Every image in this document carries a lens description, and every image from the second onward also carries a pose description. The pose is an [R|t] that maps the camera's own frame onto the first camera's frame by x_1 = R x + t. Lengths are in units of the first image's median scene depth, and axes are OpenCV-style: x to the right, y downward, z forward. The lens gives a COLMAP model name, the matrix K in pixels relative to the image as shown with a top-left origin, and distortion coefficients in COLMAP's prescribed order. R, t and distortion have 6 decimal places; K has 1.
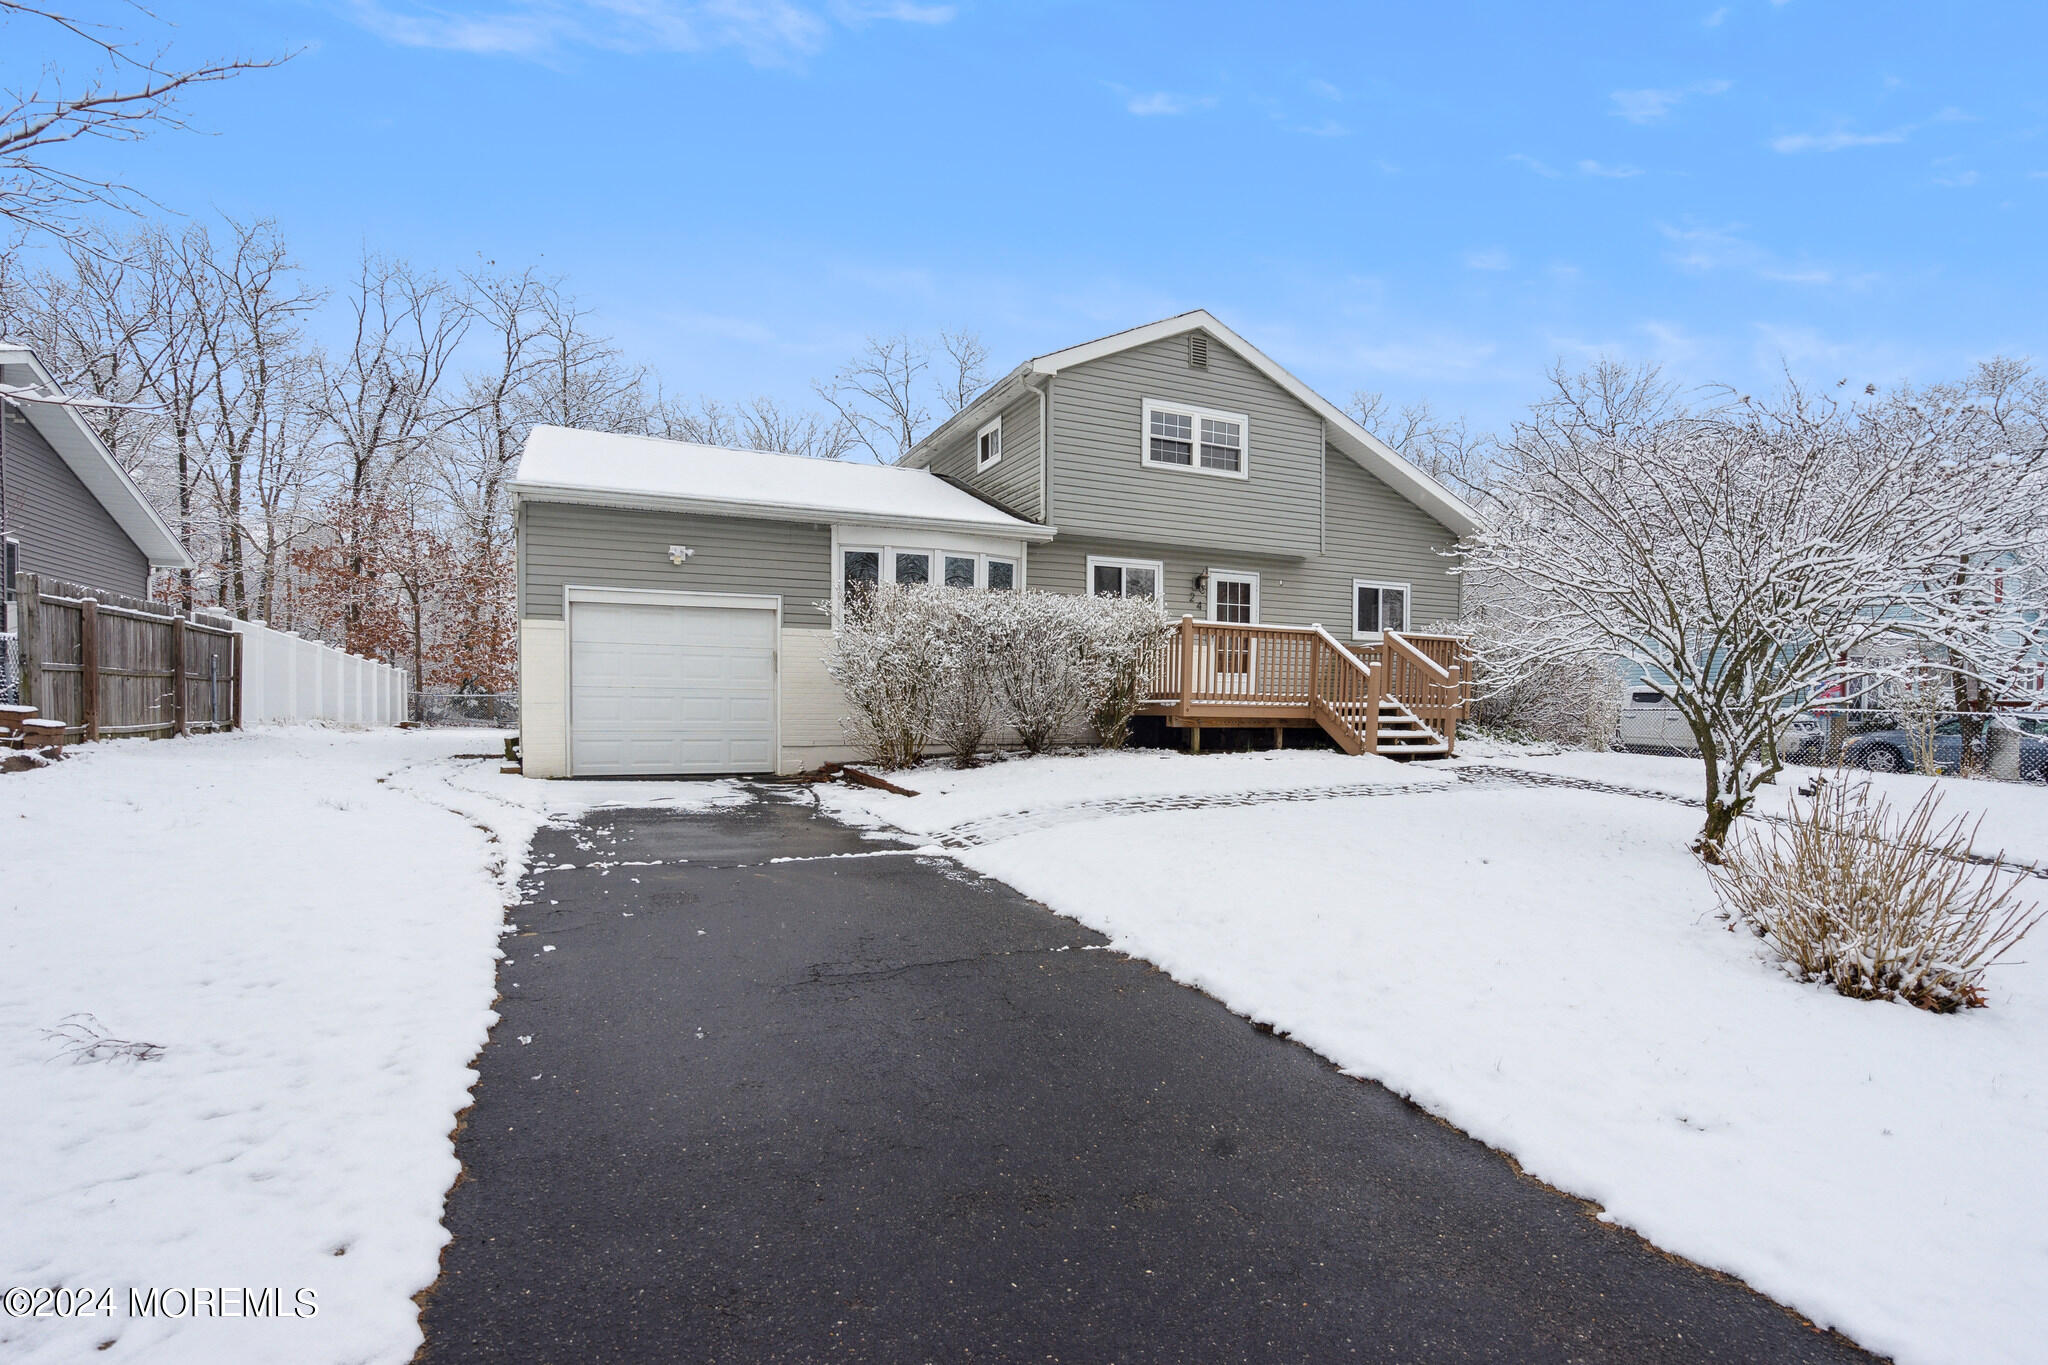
lens RADIAL K [[948.4, 0, 1010.8], [0, 948.4, 697.2], [0, 0, 1]] dist [-0.001595, -0.000019]
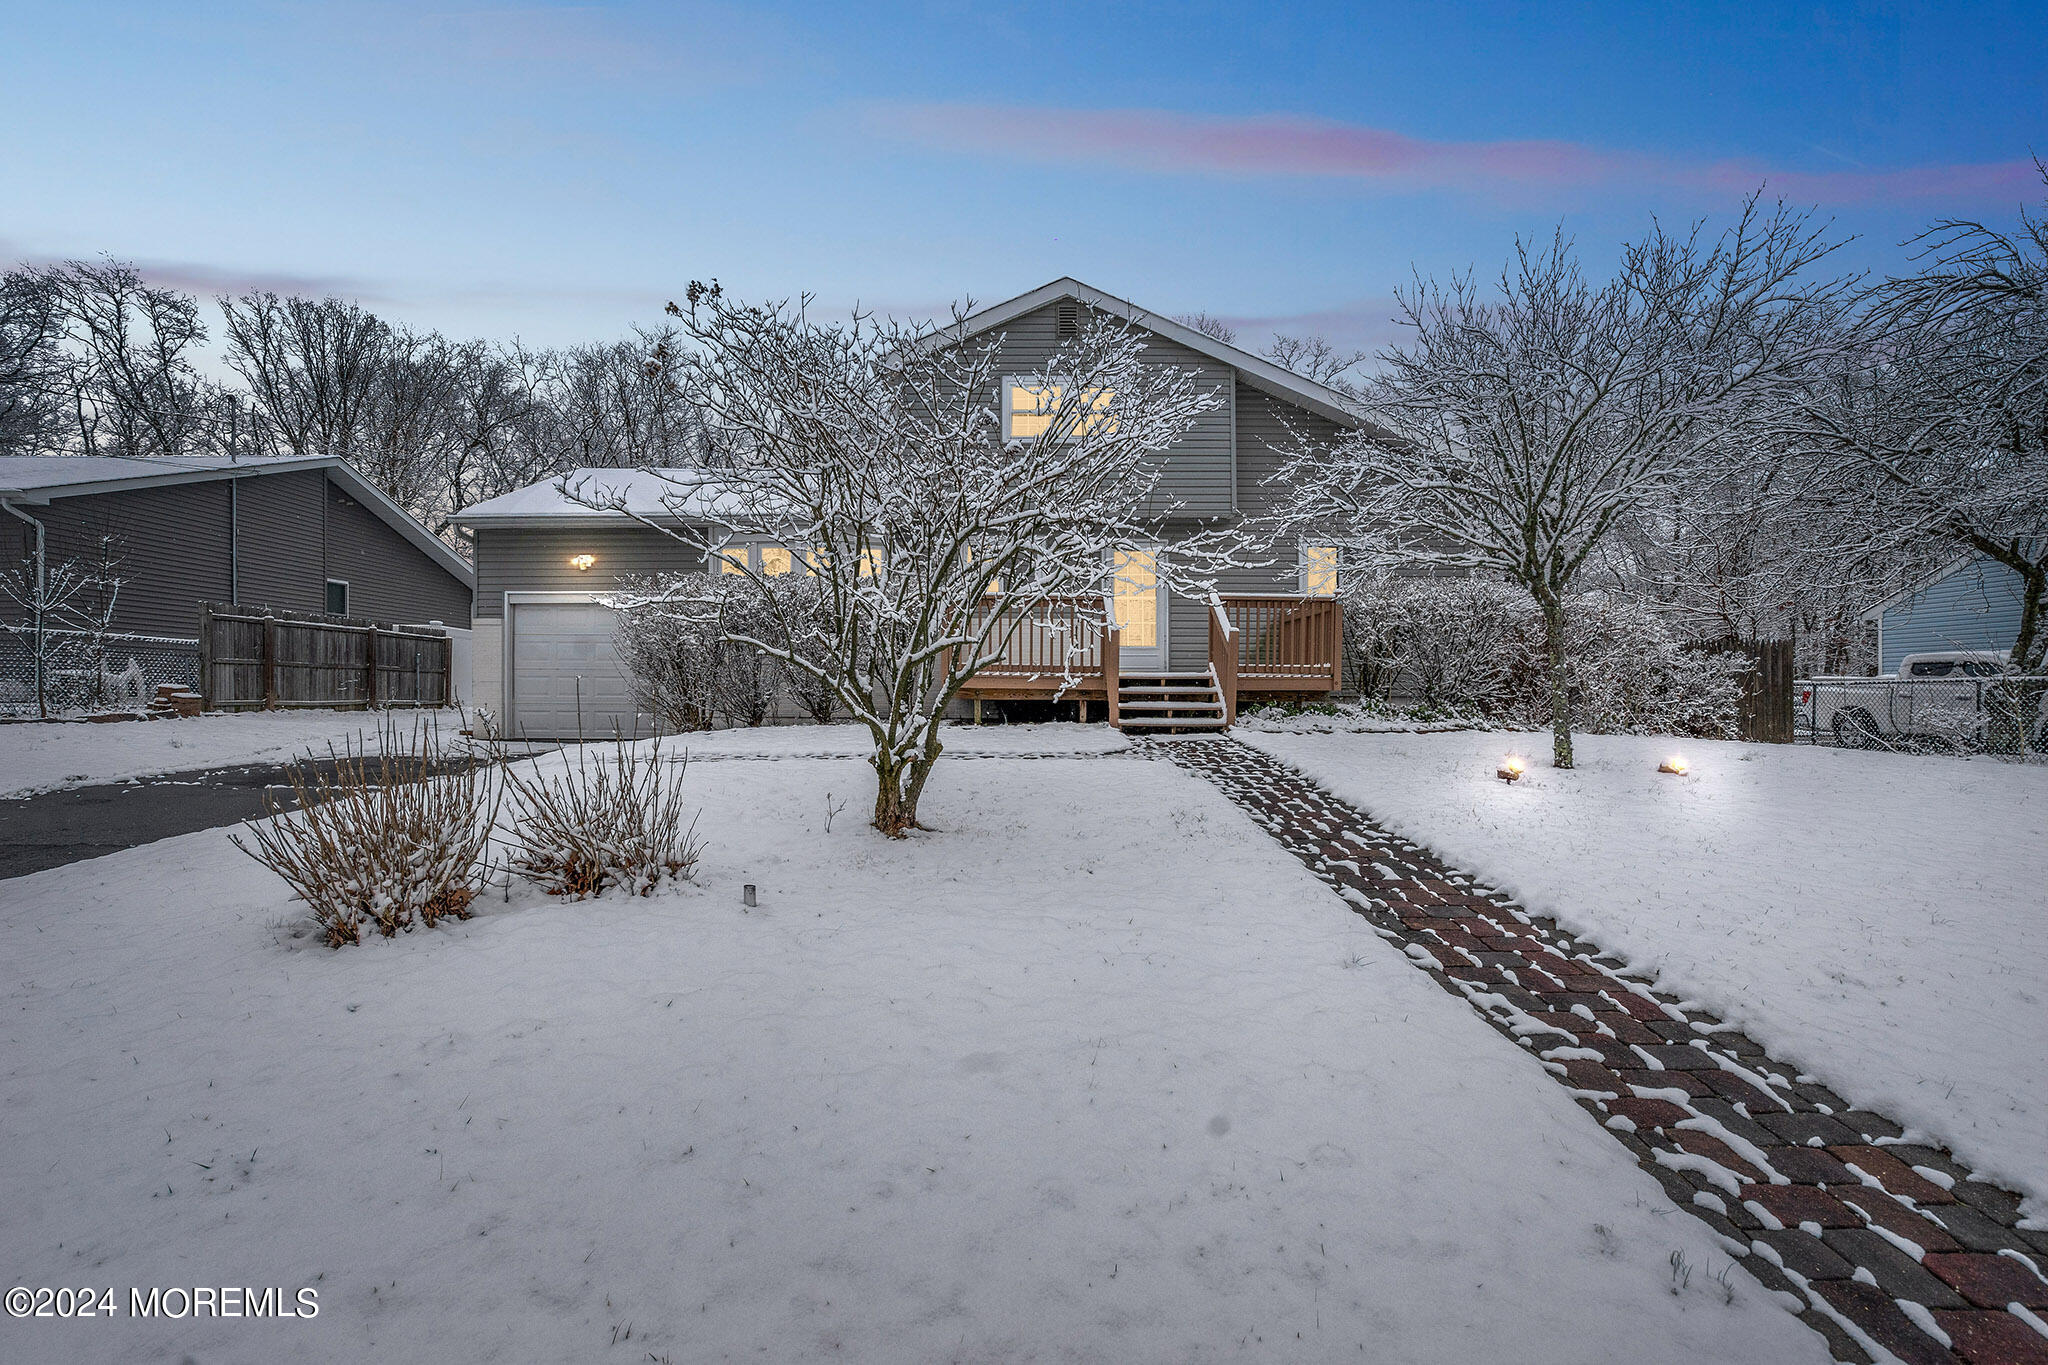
lens RADIAL K [[948.4, 0, 1010.8], [0, 948.4, 697.2], [0, 0, 1]] dist [-0.001595, -0.000019]
pose [[0.895942, -0.006791, -0.444120, 0.666471], [0.007038, 0.999975, -0.001093, 0.030647], [0.444116, -0.002147, 0.895967, 0.131125]]
